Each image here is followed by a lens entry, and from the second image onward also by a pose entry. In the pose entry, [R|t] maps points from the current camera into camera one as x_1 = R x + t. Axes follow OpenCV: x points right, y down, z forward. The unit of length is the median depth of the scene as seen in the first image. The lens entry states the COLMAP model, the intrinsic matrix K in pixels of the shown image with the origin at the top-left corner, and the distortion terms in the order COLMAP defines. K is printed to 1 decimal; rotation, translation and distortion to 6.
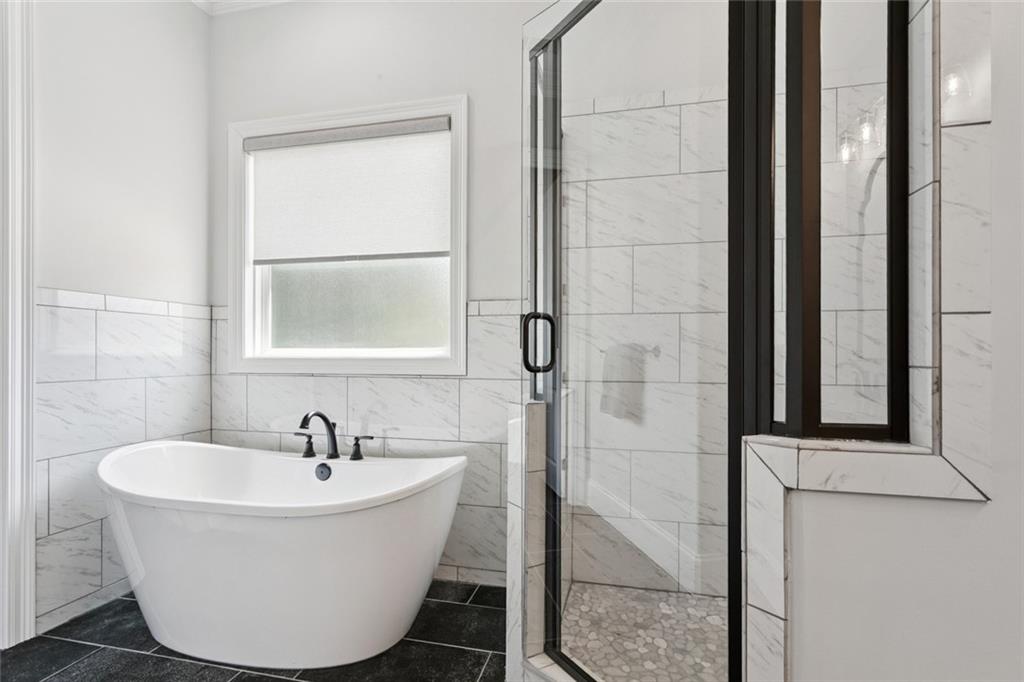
lens RADIAL K [[488.1, 0, 513.2], [0, 488.1, 348.4], [0, 0, 1]] dist [-0.001542, 0.000435]
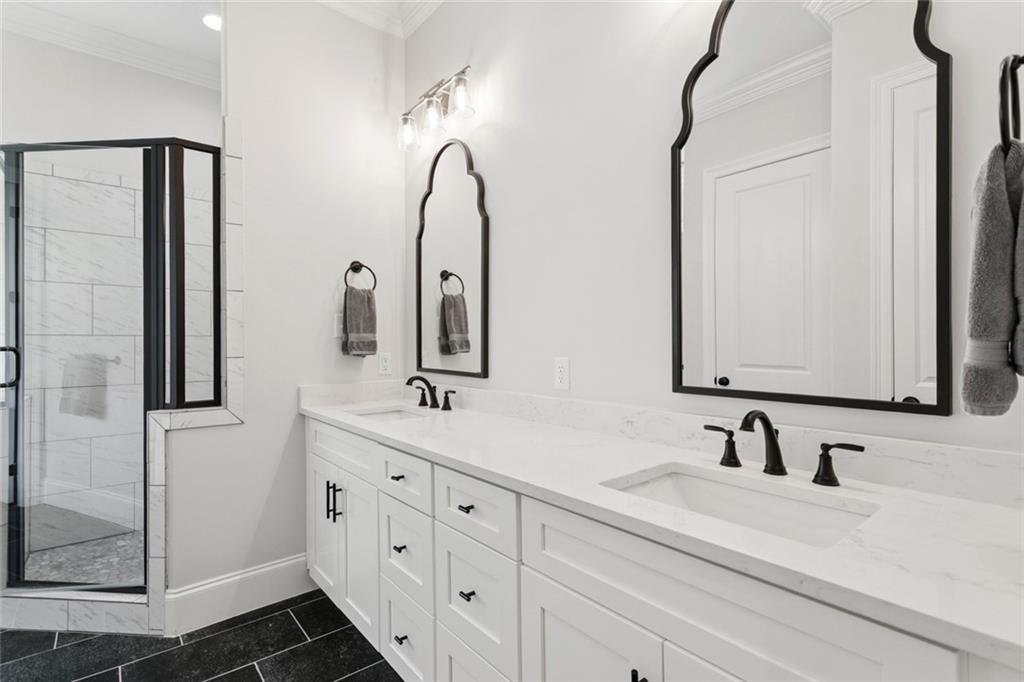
lens RADIAL K [[488.1, 0, 515.3], [0, 488.1, 339.4], [0, 0, 1]] dist [-0.001542, 0.000435]
pose [[0.595481, -0.003806, 0.803360, -0.161812], [-0.003720, 0.999965, 0.007495, -0.087754], [-0.803361, -0.007452, 0.595446, -0.850870]]
